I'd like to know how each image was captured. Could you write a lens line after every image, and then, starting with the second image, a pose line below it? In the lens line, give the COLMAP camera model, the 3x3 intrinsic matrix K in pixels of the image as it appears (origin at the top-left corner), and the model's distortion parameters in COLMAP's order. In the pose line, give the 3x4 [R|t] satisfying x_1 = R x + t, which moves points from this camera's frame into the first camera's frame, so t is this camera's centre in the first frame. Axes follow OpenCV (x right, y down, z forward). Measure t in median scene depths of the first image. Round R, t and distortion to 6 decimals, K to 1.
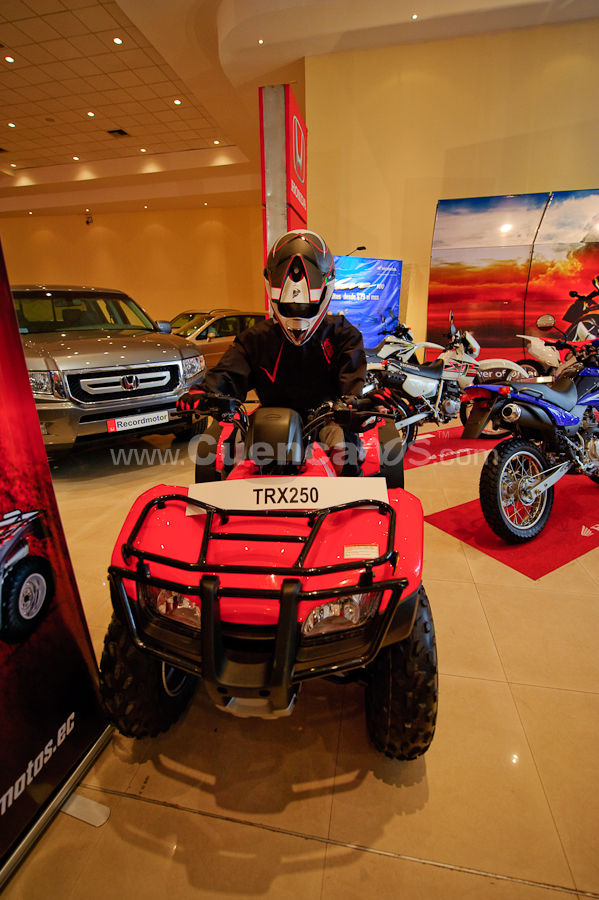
lens RADIAL K [[381.9, 0, 300.5], [0, 381.9, 440.8], [0, 0, 1]] dist [-0.019872, -0.000311]
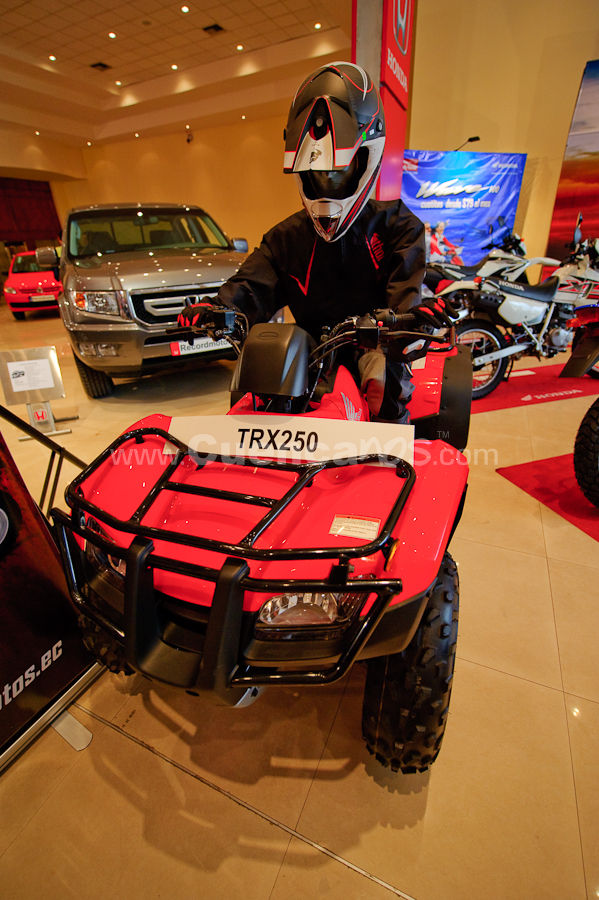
lens RADIAL K [[381.9, 0, 300.5], [0, 381.9, 440.8], [0, 0, 1]] dist [-0.019872, -0.000311]
pose [[0.974708, 0.077775, -0.209513, 0.131948], [-0.038733, 0.982092, 0.184377, 0.000687], [0.220101, -0.171598, 0.960265, 0.207496]]
